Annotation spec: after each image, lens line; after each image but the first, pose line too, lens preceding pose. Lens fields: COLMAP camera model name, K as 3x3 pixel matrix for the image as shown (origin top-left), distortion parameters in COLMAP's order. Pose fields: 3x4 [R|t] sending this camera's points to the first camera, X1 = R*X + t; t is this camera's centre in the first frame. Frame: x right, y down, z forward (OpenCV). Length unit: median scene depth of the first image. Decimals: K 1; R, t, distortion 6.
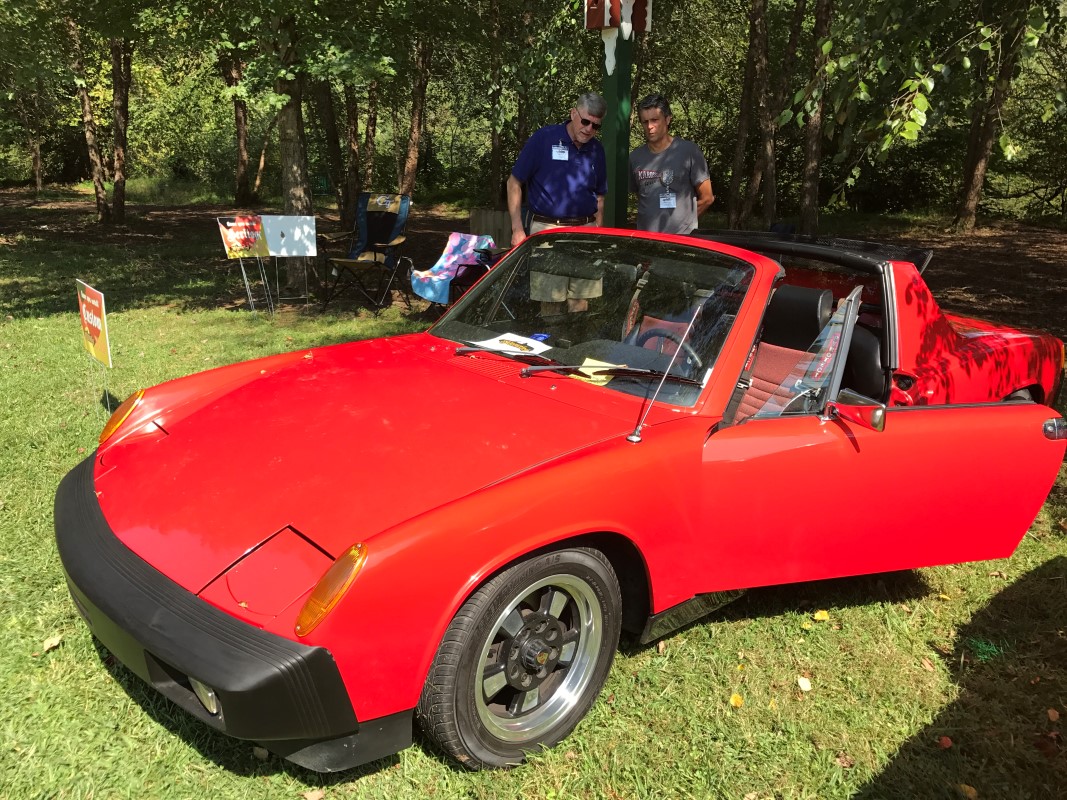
lens RADIAL K [[874.8, 0, 530.1], [0, 874.8, 397.8], [0, 0, 1]] dist [0.012720, -0.007638]
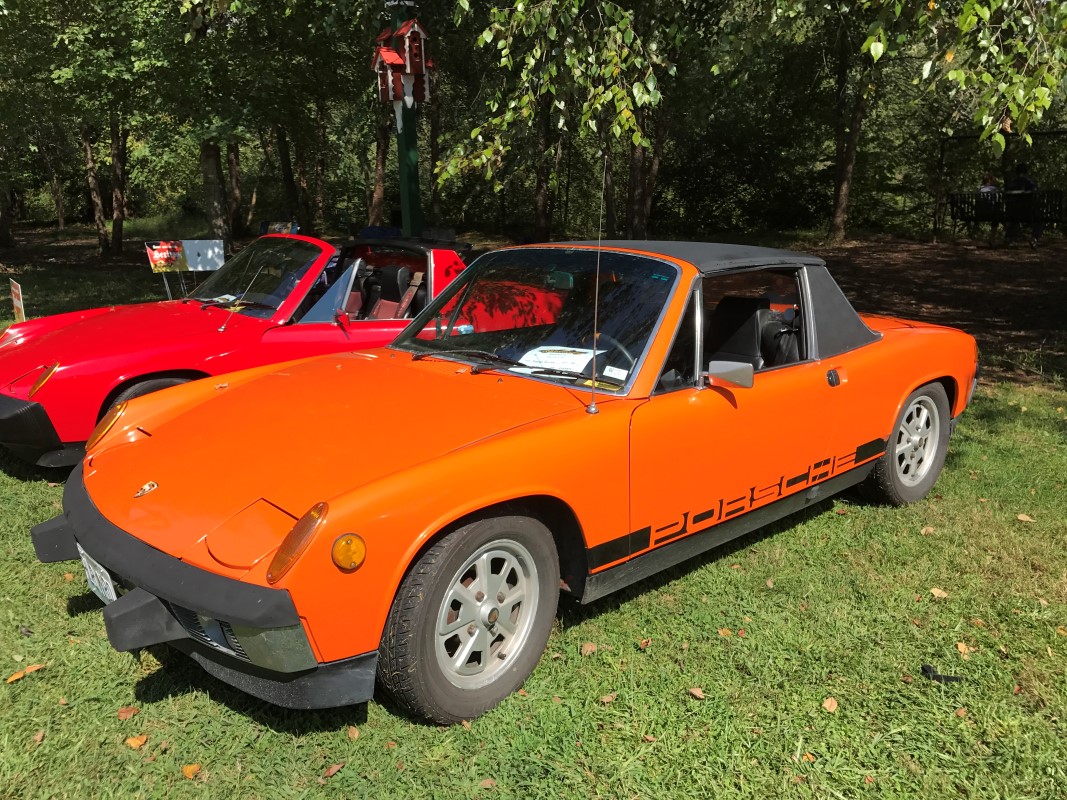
lens RADIAL K [[874.8, 0, 530.1], [0, 874.8, 397.8], [0, 0, 1]] dist [0.012720, -0.007638]
pose [[0.999274, -0.018256, -0.033444, 0.227658], [0.017187, 0.999341, -0.031978, 0.071157], [0.034006, 0.031380, 0.998929, -0.260647]]
